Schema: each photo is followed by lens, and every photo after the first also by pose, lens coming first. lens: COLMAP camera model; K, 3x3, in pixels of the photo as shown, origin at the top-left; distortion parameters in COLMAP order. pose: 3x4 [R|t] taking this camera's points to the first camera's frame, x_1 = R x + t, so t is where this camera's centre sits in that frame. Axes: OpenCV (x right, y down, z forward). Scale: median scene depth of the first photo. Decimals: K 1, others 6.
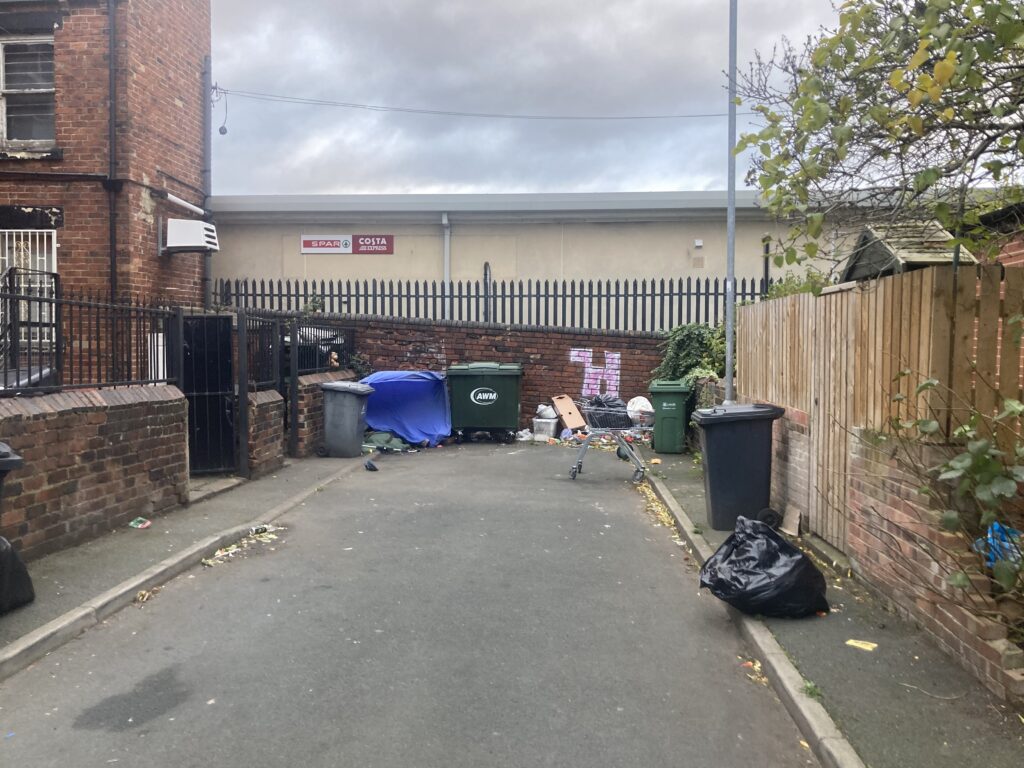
lens RADIAL K [[835.6, 0, 511.2], [0, 835.6, 382.1], [0, 0, 1]] dist [0.003579, -0.000706]
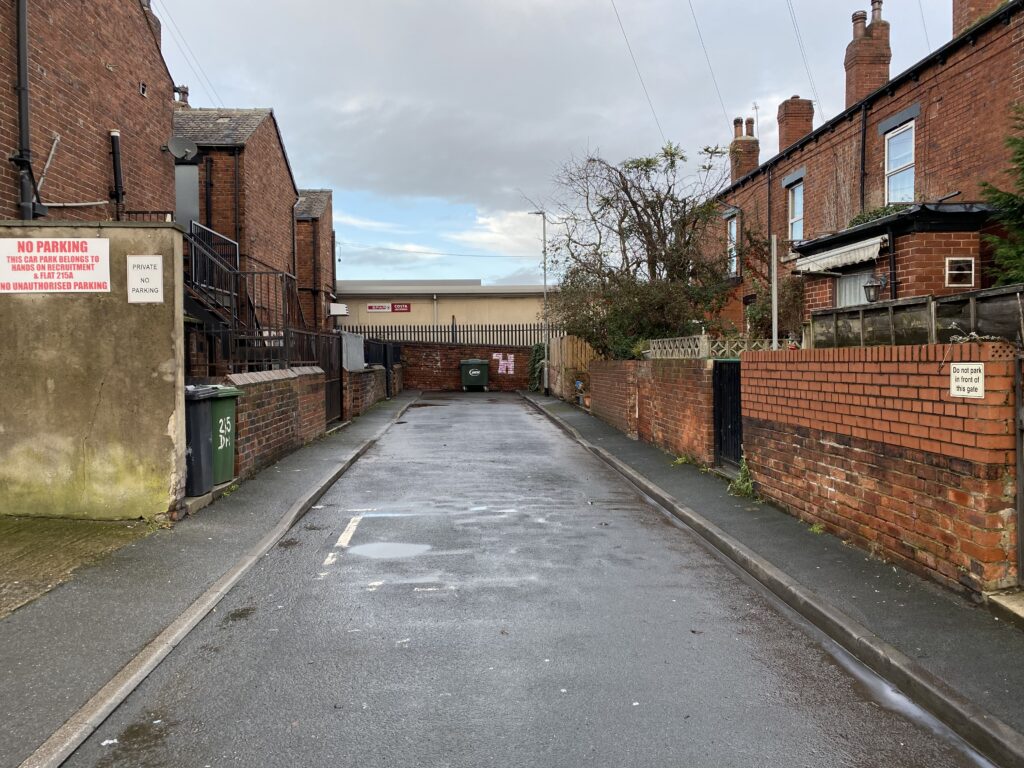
lens RADIAL K [[776.8, 0, 511.5], [0, 776.8, 383.5], [0, 0, 1]] dist [-0.000861, -0.000040]
pose [[0.994255, -0.021681, 0.104817, -0.108978], [0.023217, 0.999640, -0.013454, 0.076260], [-0.104488, 0.015811, 0.994400, -1.188409]]
